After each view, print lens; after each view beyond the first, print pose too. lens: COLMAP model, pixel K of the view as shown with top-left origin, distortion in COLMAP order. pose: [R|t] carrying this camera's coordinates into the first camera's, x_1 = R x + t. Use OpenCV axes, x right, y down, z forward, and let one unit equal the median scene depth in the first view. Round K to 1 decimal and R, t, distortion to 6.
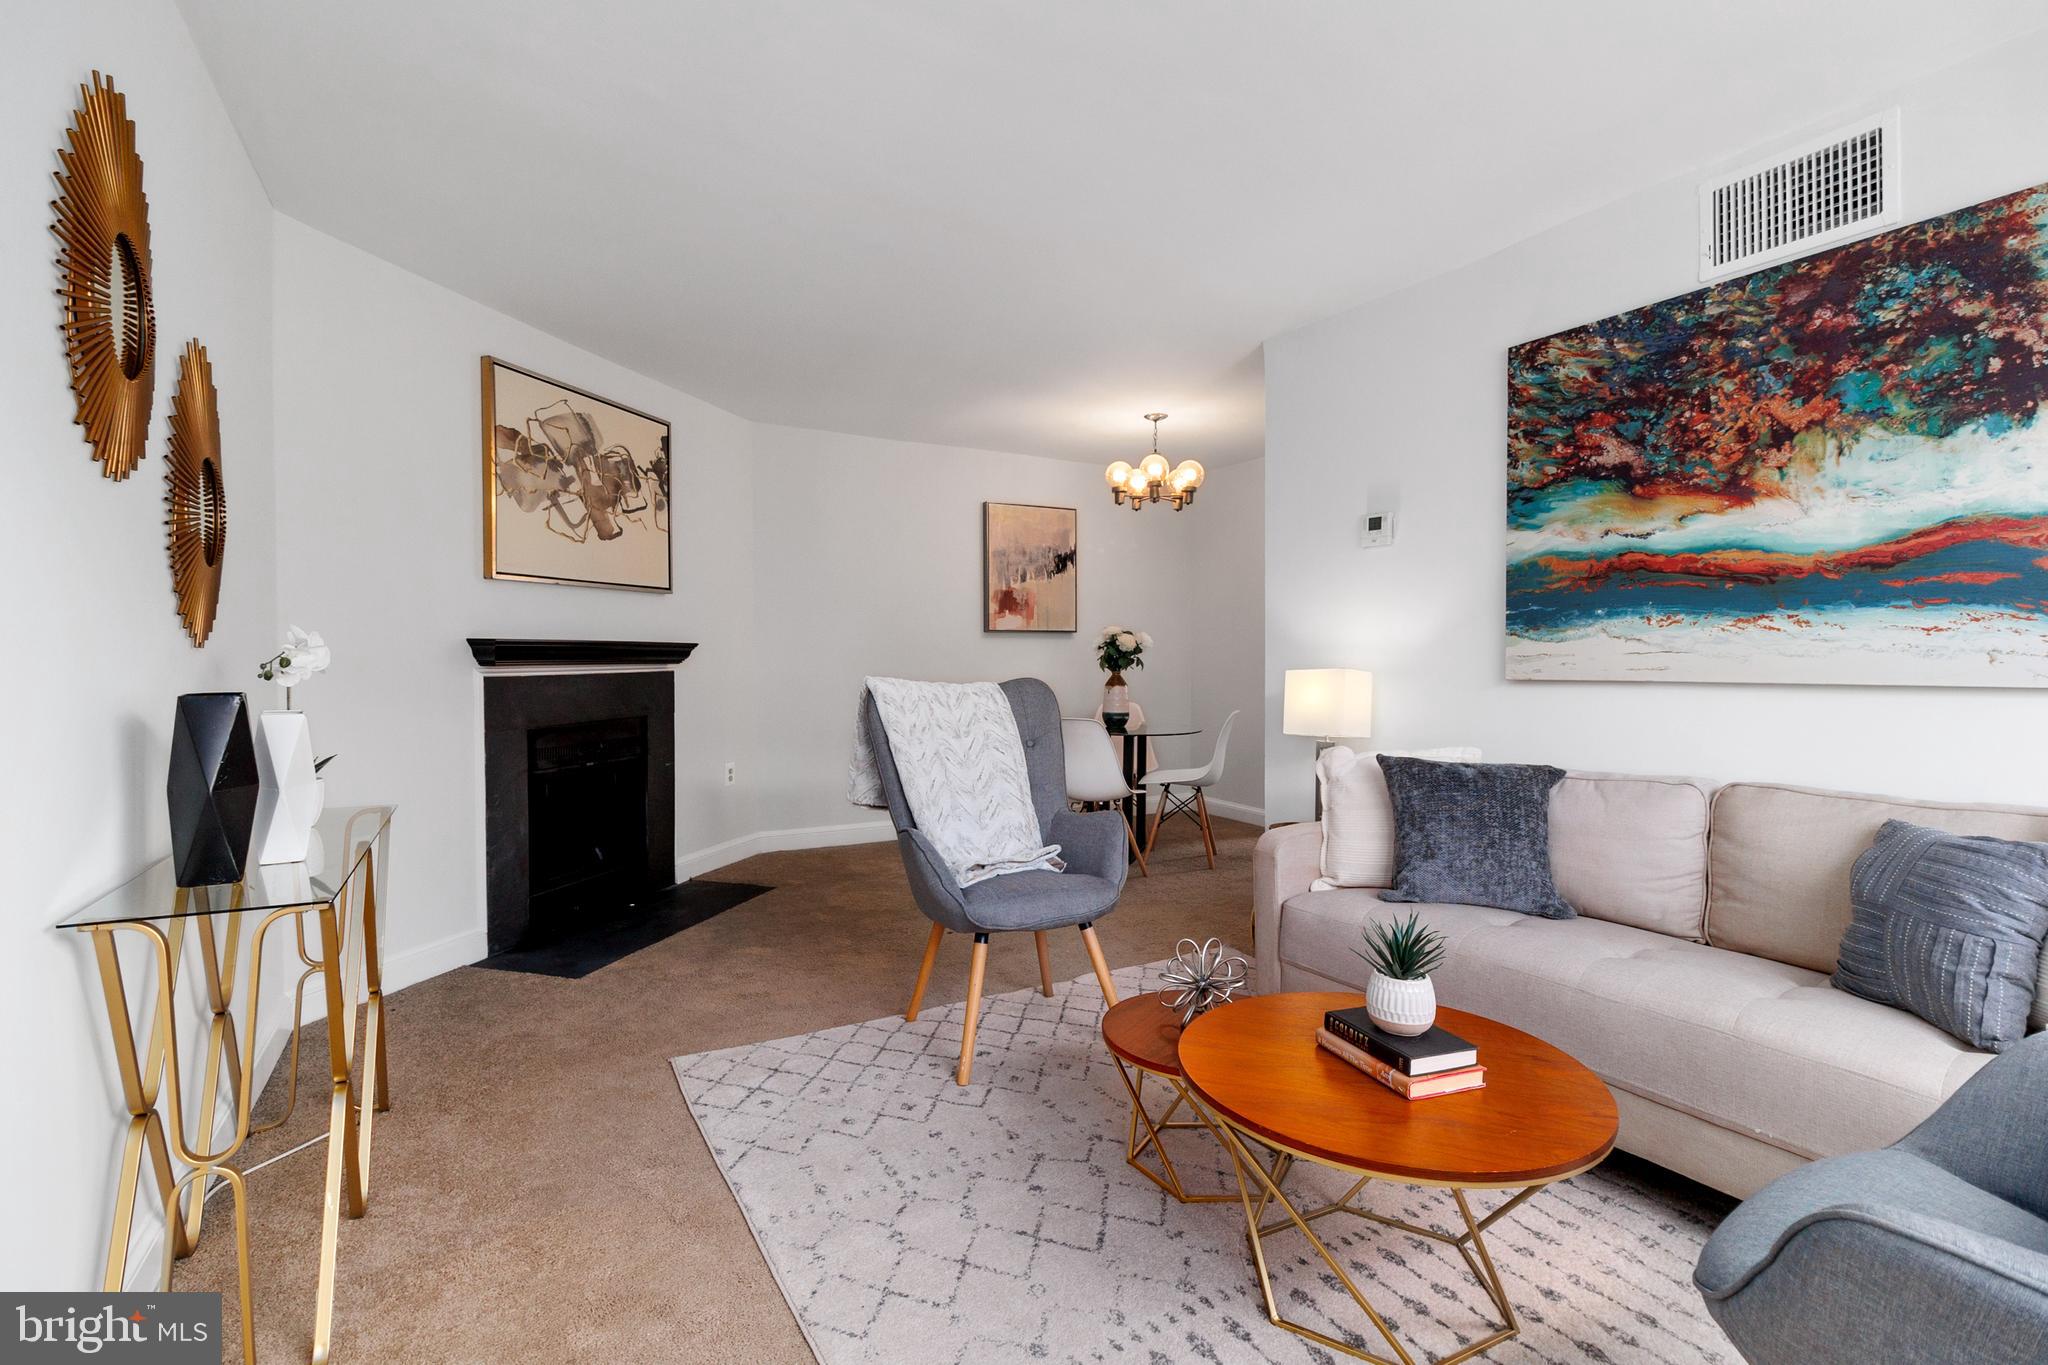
lens RADIAL K [[966.5, 0, 1021.6], [0, 966.5, 672.5], [0, 0, 1]] dist [0.002334, 0.000096]
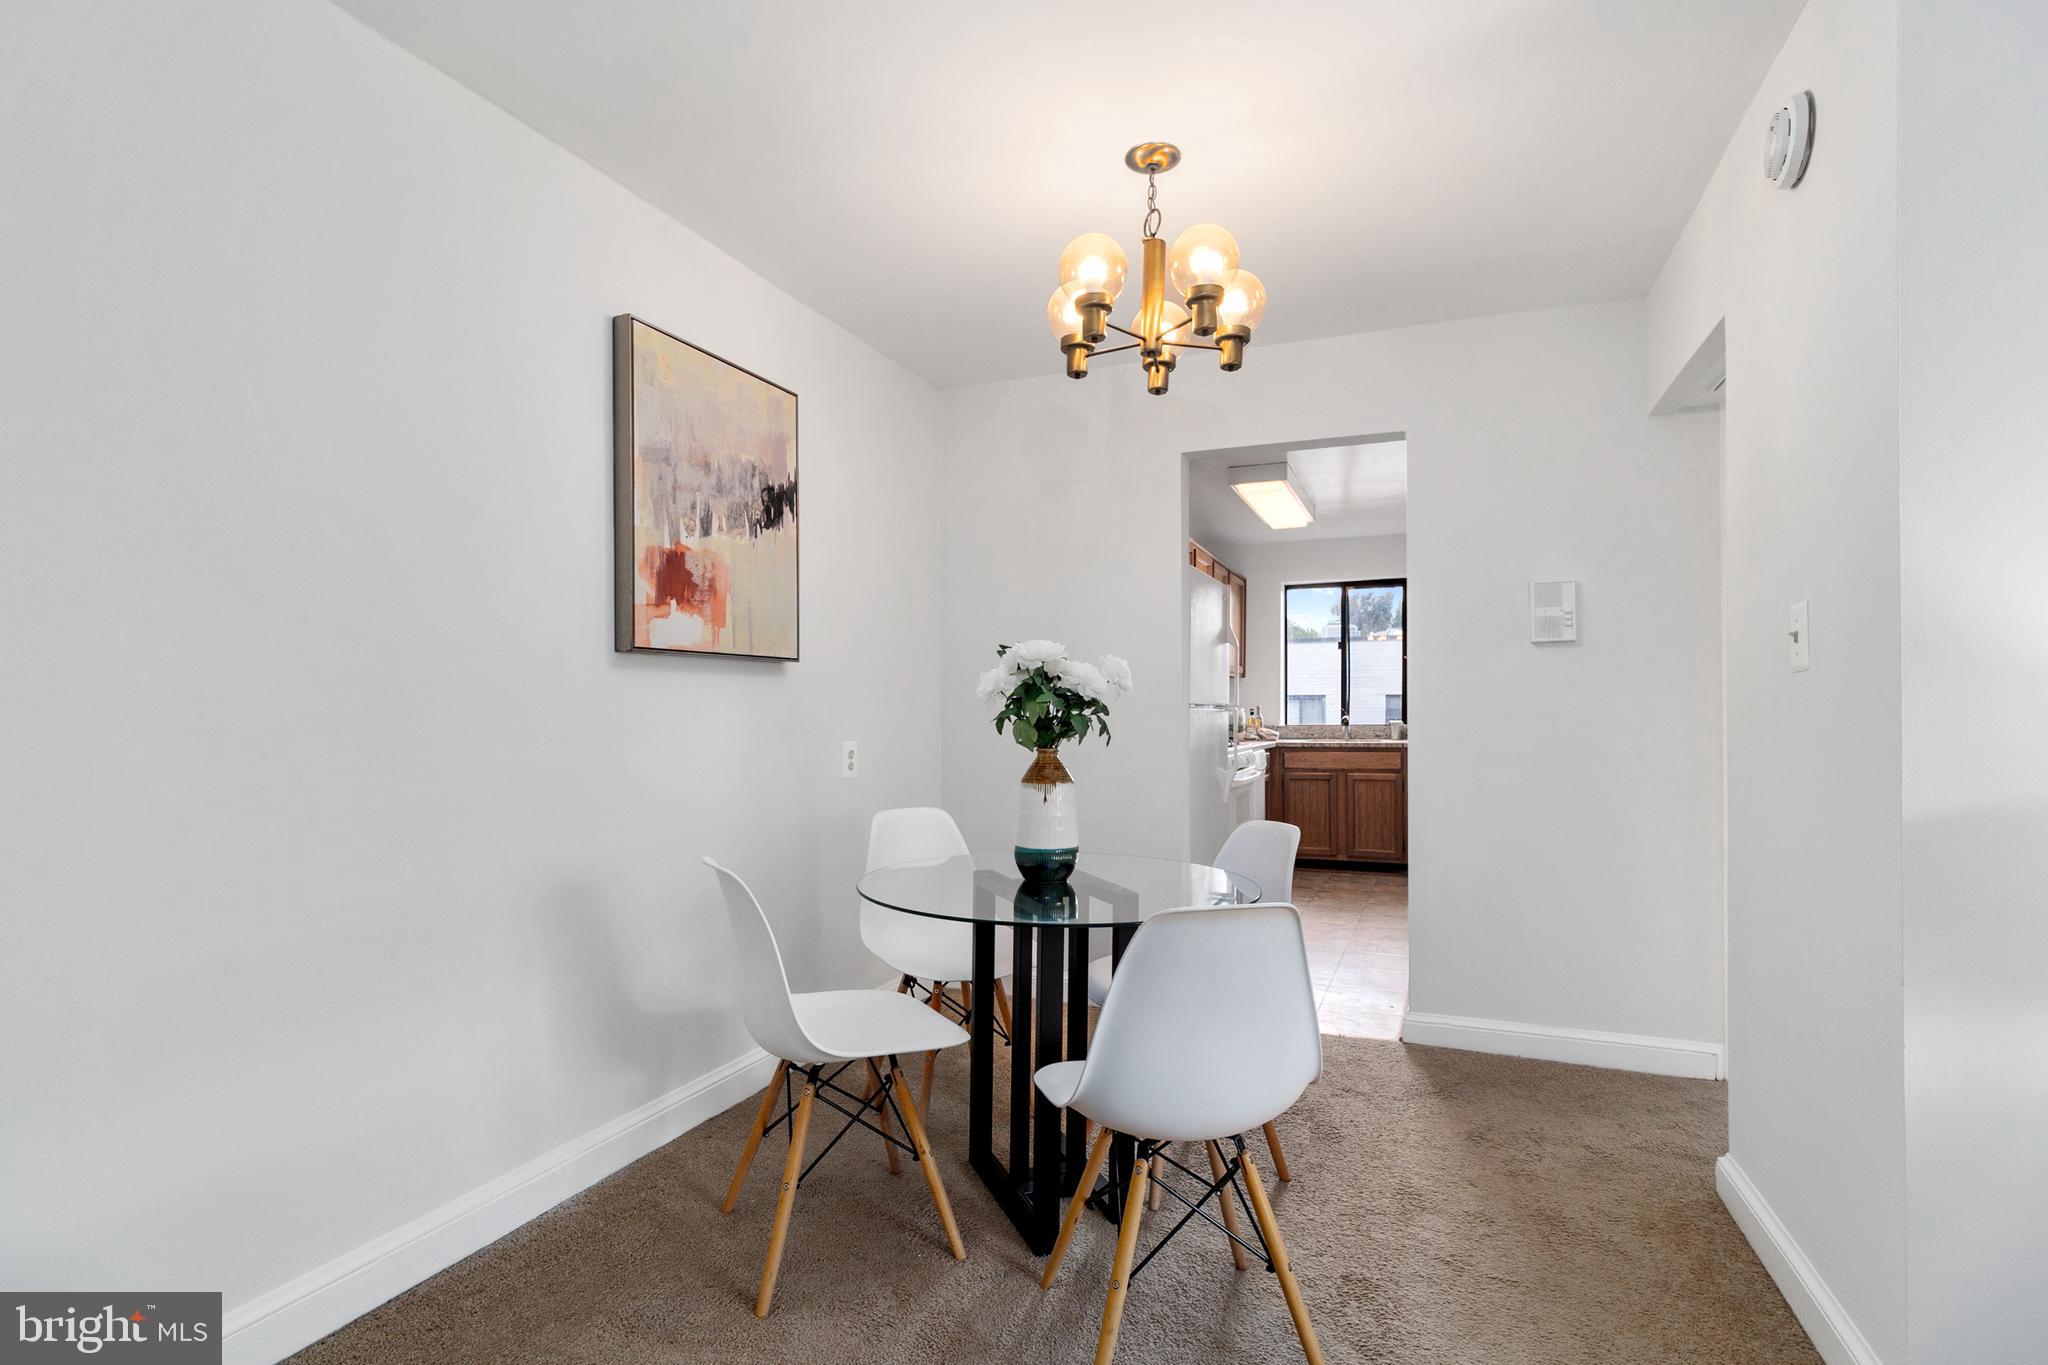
lens RADIAL K [[966.5, 0, 1026.6], [0, 966.5, 698.6], [0, 0, 1]] dist [0.002334, 0.000096]
pose [[0.790750, 0.004073, 0.612125, -0.144687], [0.013364, 0.999625, -0.023916, -0.011259], [-0.611993, 0.027092, 0.790399, 0.586612]]
